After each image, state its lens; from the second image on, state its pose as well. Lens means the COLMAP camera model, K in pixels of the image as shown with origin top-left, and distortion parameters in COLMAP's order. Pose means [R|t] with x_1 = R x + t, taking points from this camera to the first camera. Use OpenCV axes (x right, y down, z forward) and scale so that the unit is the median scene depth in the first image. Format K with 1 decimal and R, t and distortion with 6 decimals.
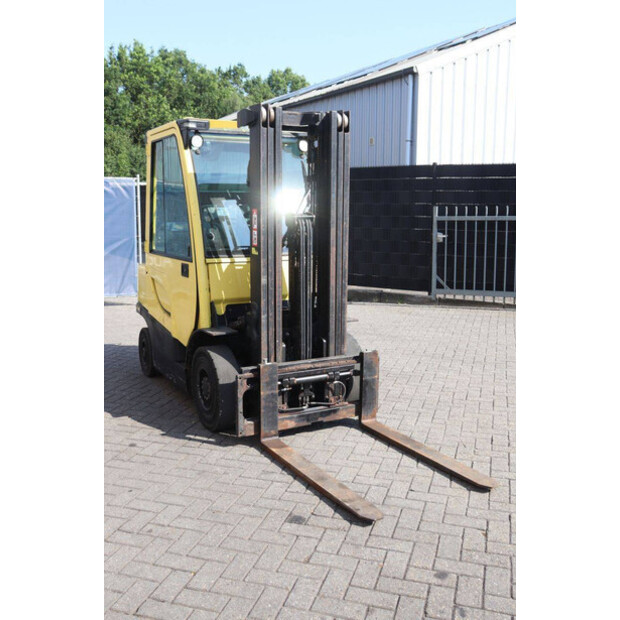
lens RADIAL K [[618.4, 0, 328.9], [0, 618.4, 305.7], [0, 0, 1]] dist [-0.026524, 0.000000]
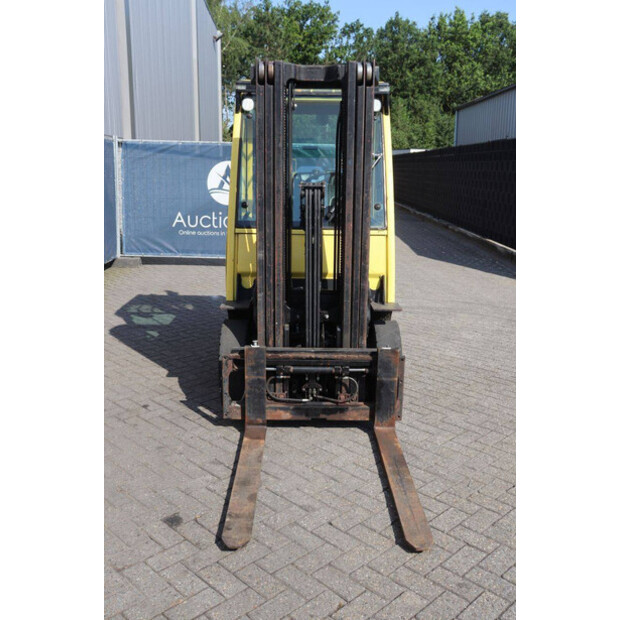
lens RADIAL K [[618.4, 0, 316.5], [0, 618.4, 299.5], [0, 0, 1]] dist [-0.026524, 0.000000]
pose [[0.880850, 0.103150, -0.462020, 0.378710], [-0.084745, 0.994566, 0.060477, -0.036471], [0.465748, -0.014117, 0.884805, 0.219580]]
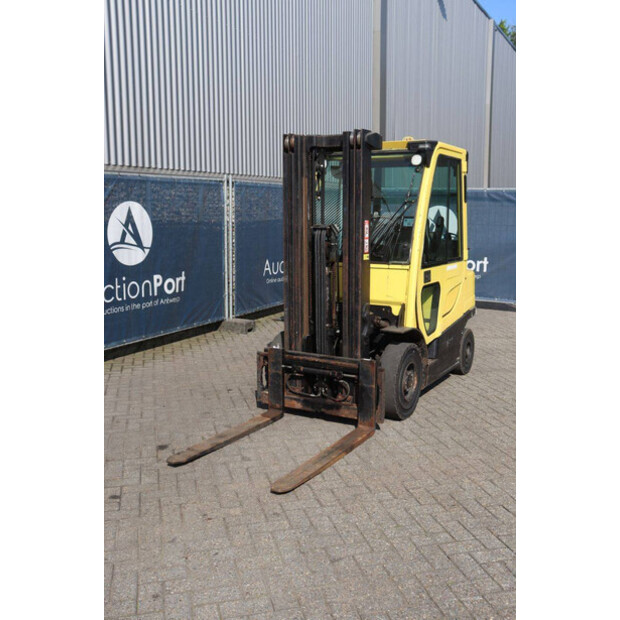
lens RADIAL K [[618.4, 0, 303.9], [0, 618.4, 309.3], [0, 0, 1]] dist [-0.026524, 0.000000]
pose [[0.518683, 0.123623, -0.845982, 0.902558], [-0.134805, 0.988939, 0.061862, -0.059948], [0.844272, 0.081956, 0.529611, 0.377432]]
